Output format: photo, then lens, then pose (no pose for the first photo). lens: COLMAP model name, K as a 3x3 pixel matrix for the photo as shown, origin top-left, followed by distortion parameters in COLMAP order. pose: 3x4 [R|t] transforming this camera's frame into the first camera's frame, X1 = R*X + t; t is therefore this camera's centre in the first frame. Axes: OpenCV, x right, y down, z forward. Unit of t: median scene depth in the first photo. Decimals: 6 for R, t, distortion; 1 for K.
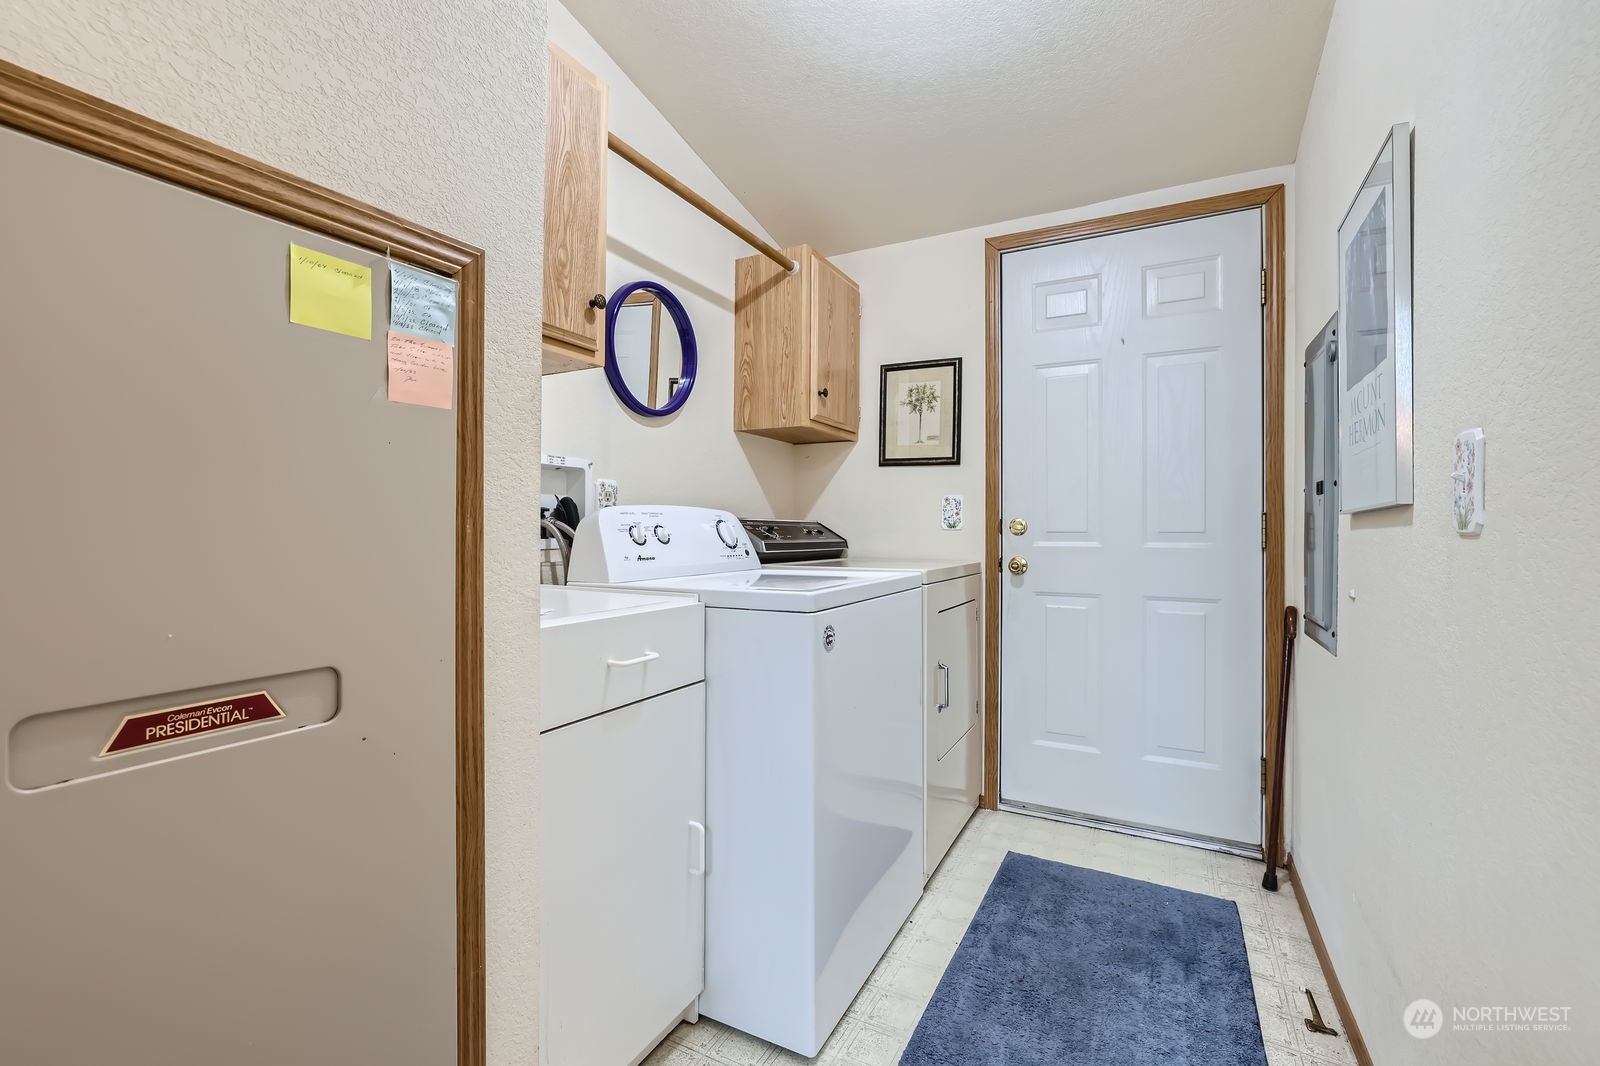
lens RADIAL K [[669.3, 0, 803.0], [0, 669.3, 536.1], [0, 0, 1]] dist [-0.016917, 0.004863]
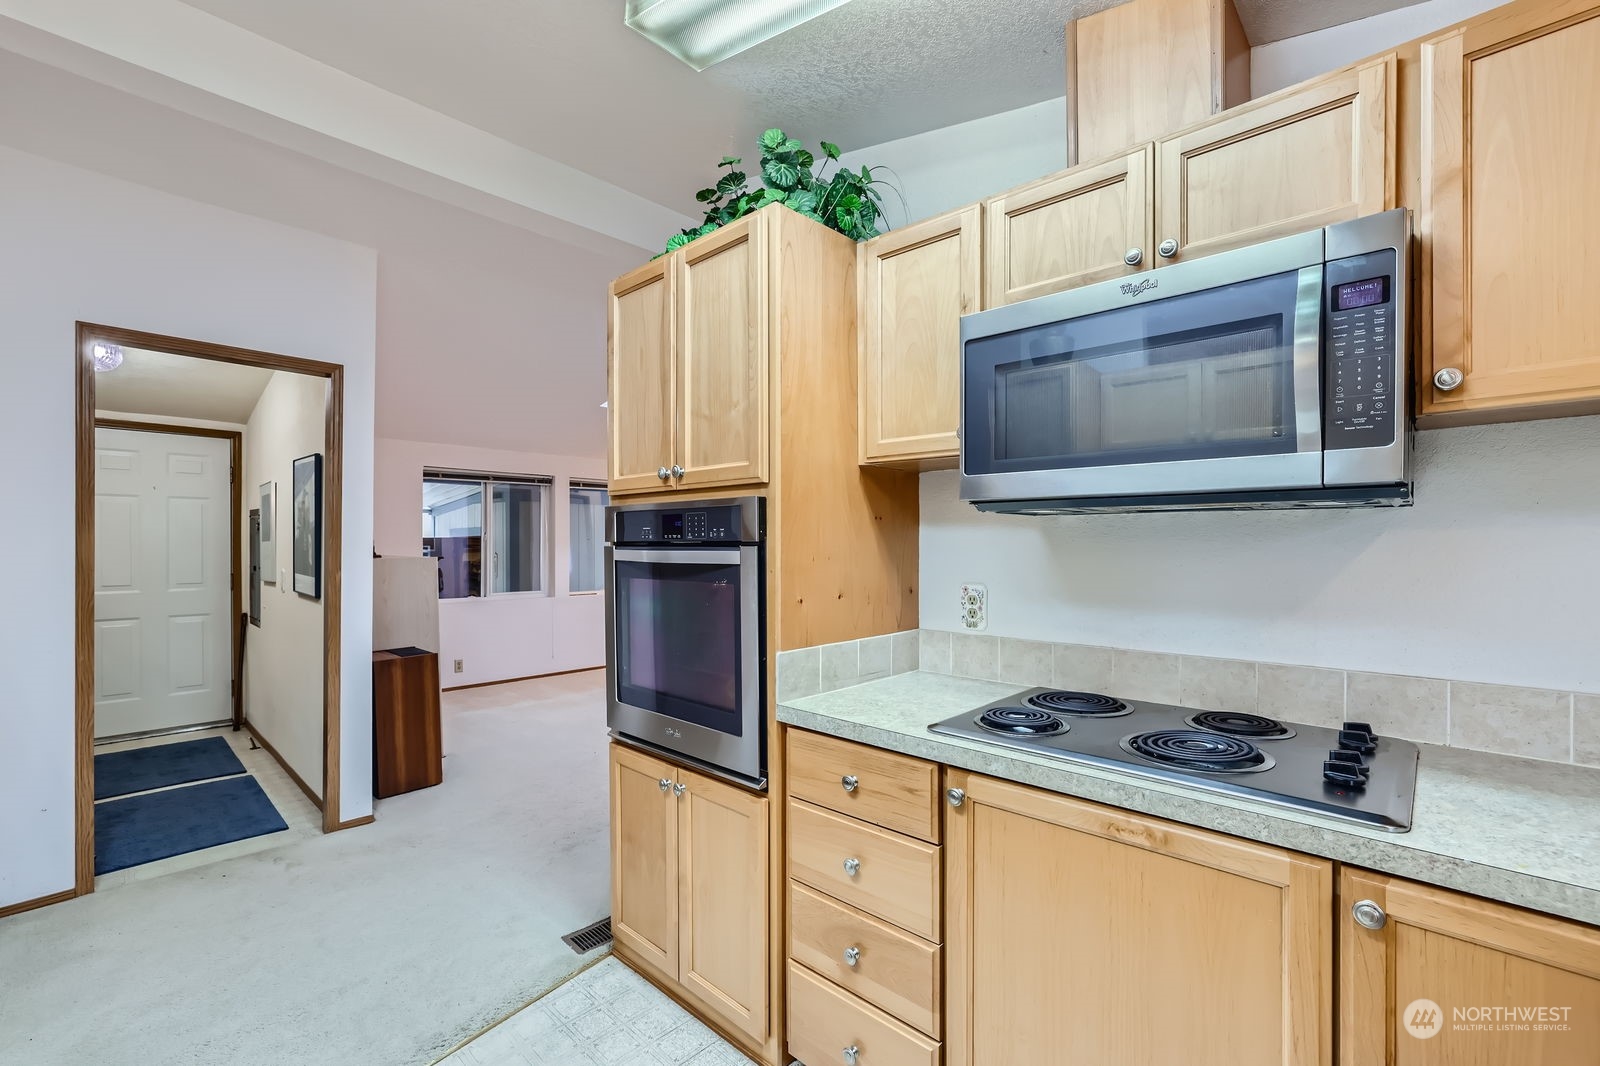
lens RADIAL K [[669.3, 0, 806.5], [0, 669.3, 539.5], [0, 0, 1]] dist [-0.016917, 0.004863]
pose [[0.231887, -0.004780, 0.972731, -1.082338], [-0.000250, 0.999988, 0.004973, -0.165025], [-0.972743, -0.001396, 0.231883, -1.476787]]
